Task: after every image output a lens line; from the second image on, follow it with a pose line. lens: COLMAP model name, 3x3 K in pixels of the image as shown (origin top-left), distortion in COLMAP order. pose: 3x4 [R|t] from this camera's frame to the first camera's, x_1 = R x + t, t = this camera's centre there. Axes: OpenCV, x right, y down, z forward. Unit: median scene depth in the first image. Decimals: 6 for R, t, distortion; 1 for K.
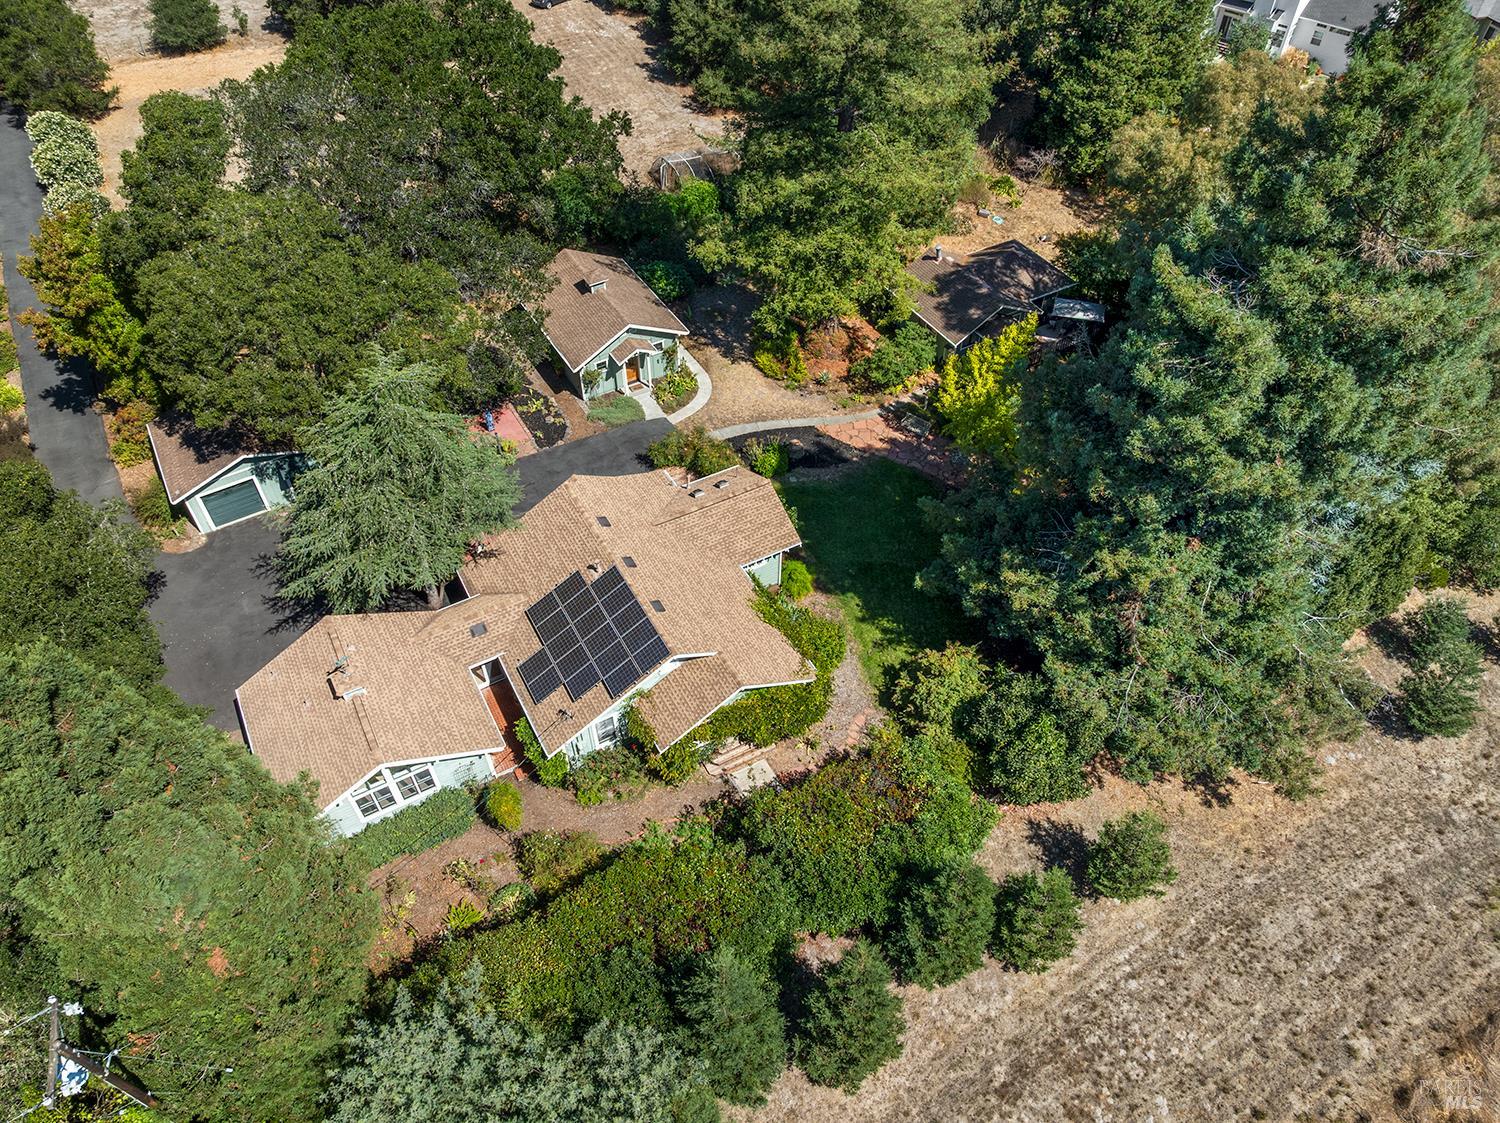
lens RADIAL K [[1067.7, 0, 746.1], [0, 1067.7, 563.1], [0, 0, 1]] dist [-0.039369, 0.003979]
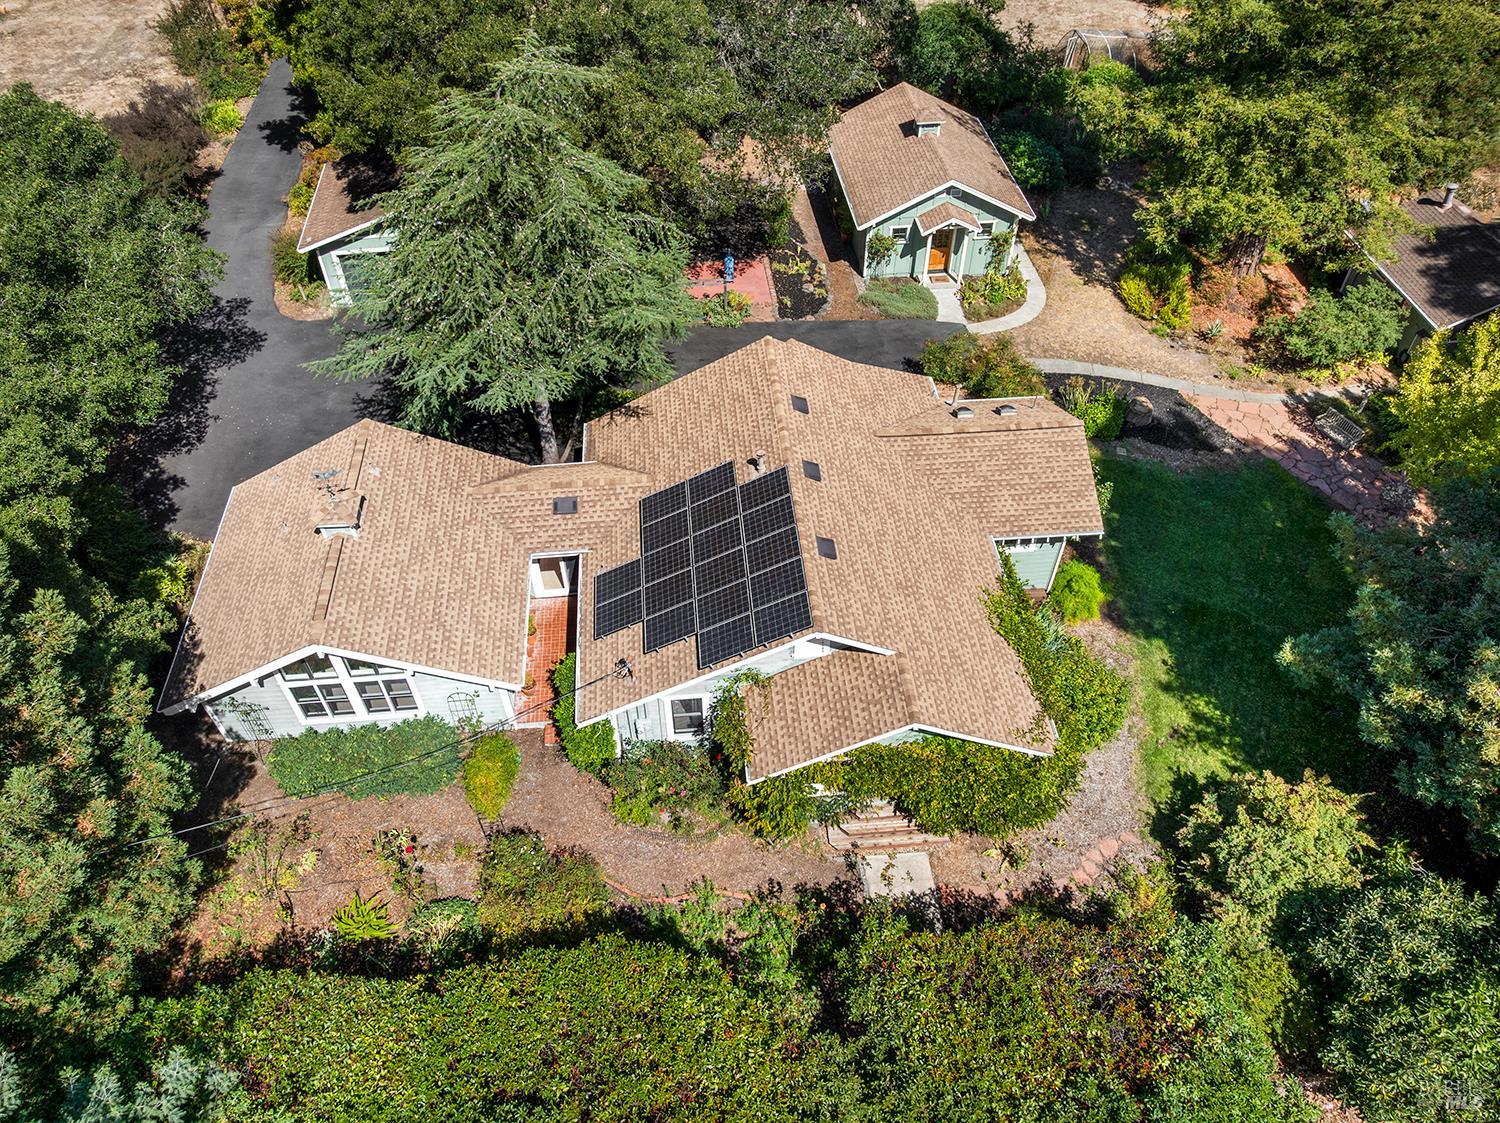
lens RADIAL K [[1067.7, 0, 743.3], [0, 1067.7, 552.1], [0, 0, 1]] dist [-0.039369, 0.003979]
pose [[0.914512, 0.294353, -0.277531, 0.037760], [-0.297235, 0.954246, 0.032645, 0.034424], [0.274442, 0.052637, 0.960162, 0.384773]]
